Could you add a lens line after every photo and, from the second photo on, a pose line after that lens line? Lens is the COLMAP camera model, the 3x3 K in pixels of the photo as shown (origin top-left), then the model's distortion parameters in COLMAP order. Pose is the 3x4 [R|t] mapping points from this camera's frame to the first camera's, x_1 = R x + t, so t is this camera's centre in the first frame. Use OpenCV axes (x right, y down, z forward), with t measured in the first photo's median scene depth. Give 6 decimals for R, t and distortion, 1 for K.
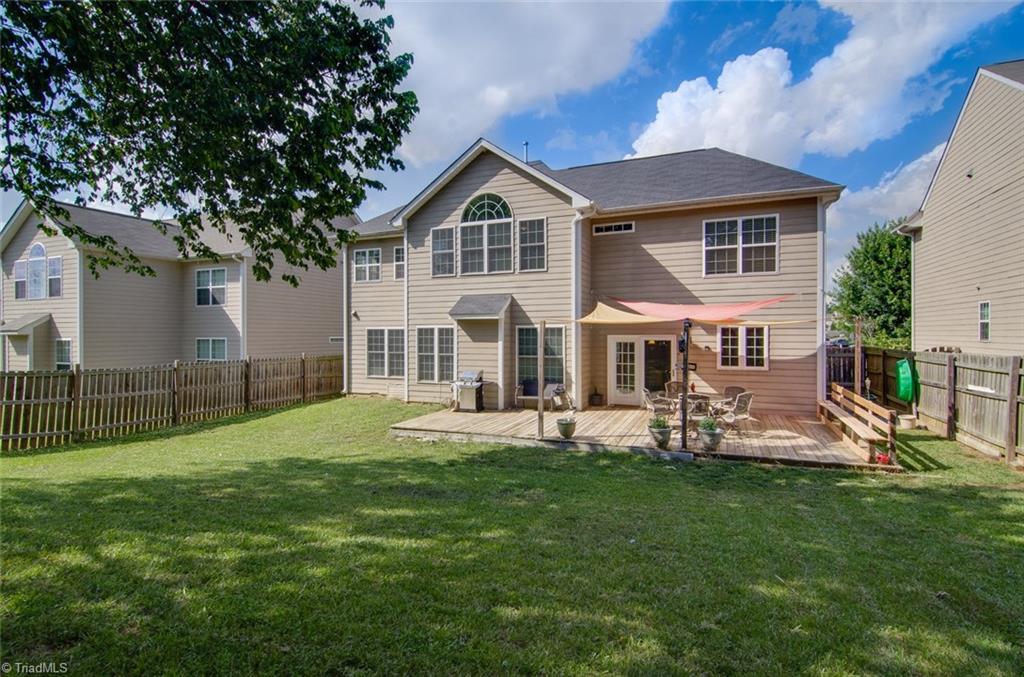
lens RADIAL K [[482.2, 0, 512.3], [0, 482.2, 336.5], [0, 0, 1]] dist [0.004415, -0.005761]
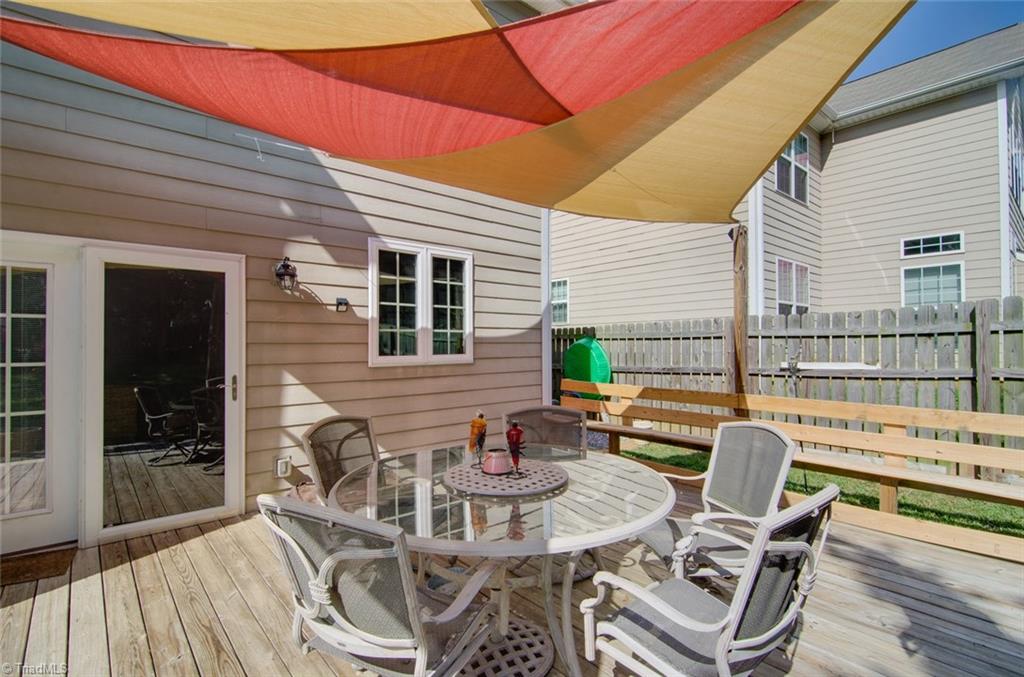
lens RADIAL K [[482.2, 0, 509.1], [0, 482.2, 340.3], [0, 0, 1]] dist [0.004415, -0.005761]
pose [[0.422799, 0.005509, 0.906207, 0.156457], [0.010703, 0.999881, -0.011072, 0.054803], [-0.906160, 0.014380, 0.422690, 0.779998]]
